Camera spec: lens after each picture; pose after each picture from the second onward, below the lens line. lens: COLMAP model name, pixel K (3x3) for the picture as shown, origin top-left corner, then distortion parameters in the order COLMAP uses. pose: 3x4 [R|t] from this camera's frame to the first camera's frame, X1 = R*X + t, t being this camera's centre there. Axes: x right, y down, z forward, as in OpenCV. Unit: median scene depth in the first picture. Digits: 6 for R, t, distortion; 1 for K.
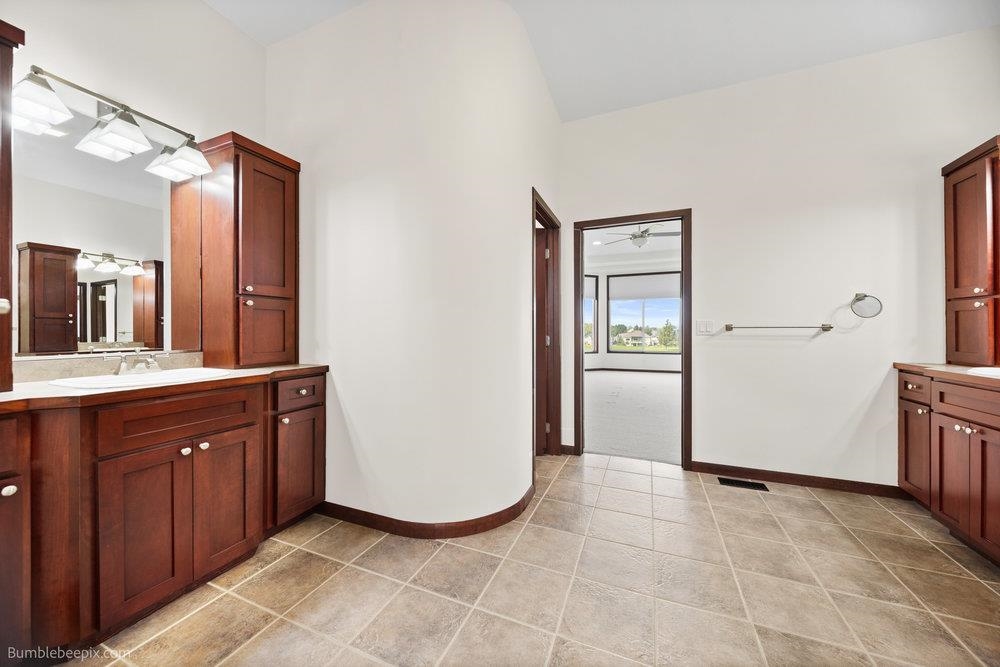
lens RADIAL K [[350.0, 0, 498.7], [0, 350.0, 334.6], [0, 0, 1]] dist [-0.001285, -0.000787]
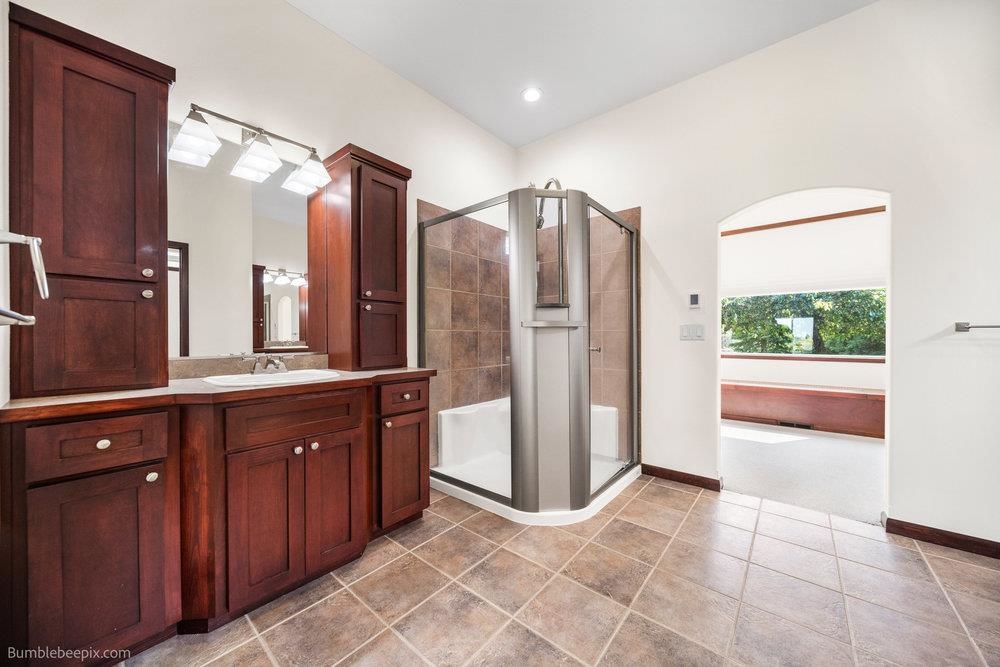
lens RADIAL K [[354.1, 0, 498.6], [0, 354.1, 331.5], [0, 0, 1]] dist [-0.001540, -0.000474]
pose [[-0.957730, 0.010501, 0.287476, 0.547431], [0.009061, 0.999939, -0.006338, -0.003492], [-0.287525, -0.003465, -0.957767, 1.482883]]
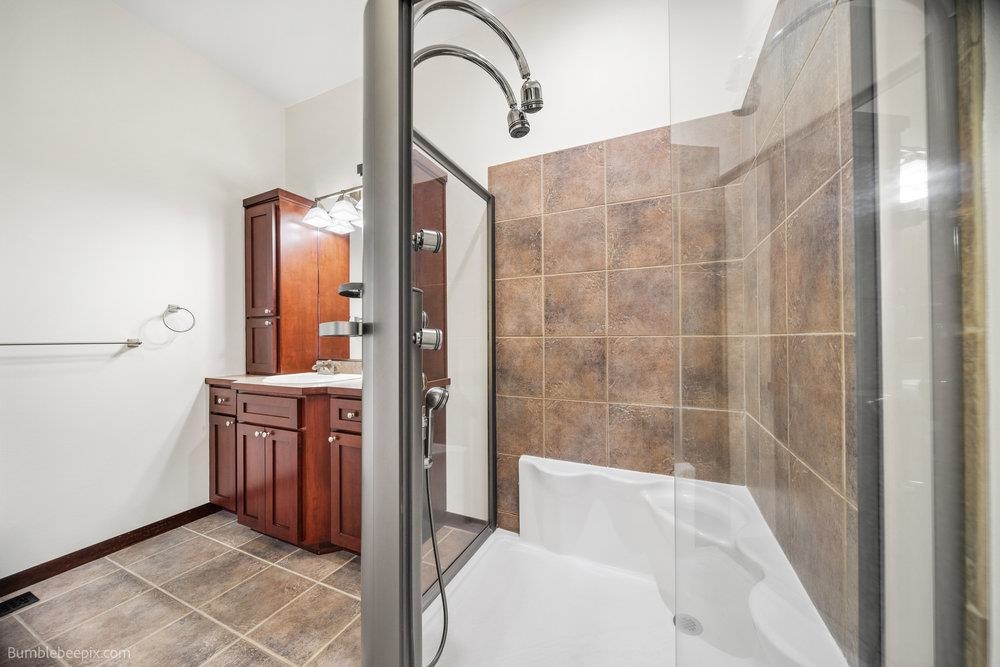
lens RADIAL K [[354.1, 0, 498.6], [0, 354.1, 331.5], [0, 0, 1]] dist [-0.001540, -0.000474]
pose [[0.023942, 0.022191, 0.999467, 0.179117], [0.018107, 0.999580, -0.022627, -0.015823], [-0.999549, 0.018639, 0.023530, 0.173666]]
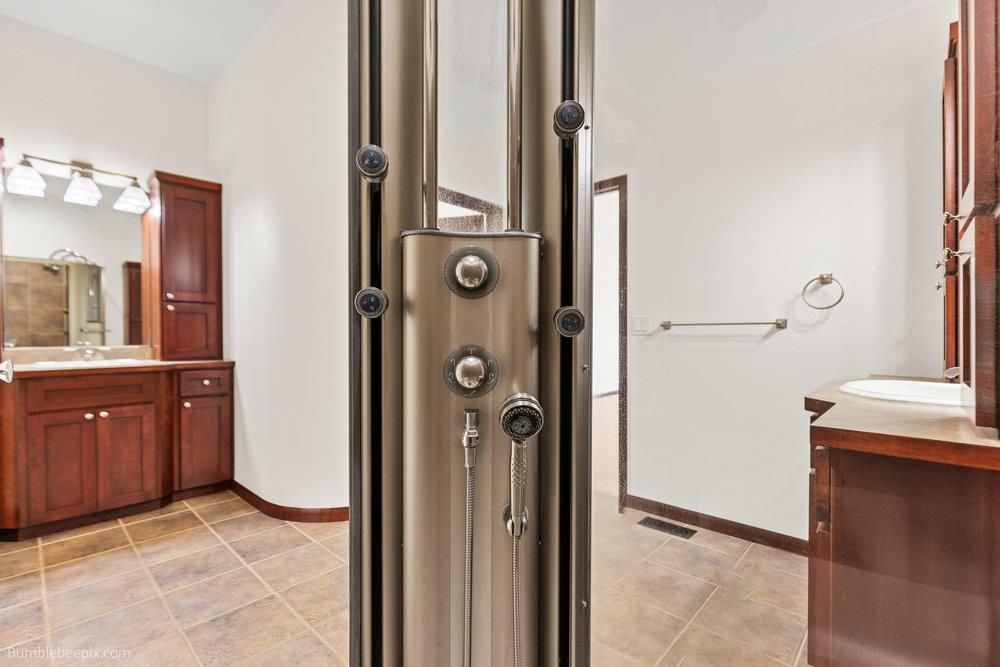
lens RADIAL K [[449.0, 0, 491.0], [0, 449.0, 341.2], [0, 0, 1]] dist [-0.001854, -0.000502]
pose [[0.936969, 0.005214, -0.349374, 0.899315], [-0.001862, 0.999949, 0.009928, 0.009025], [0.349408, -0.008652, 0.936931, -0.084017]]
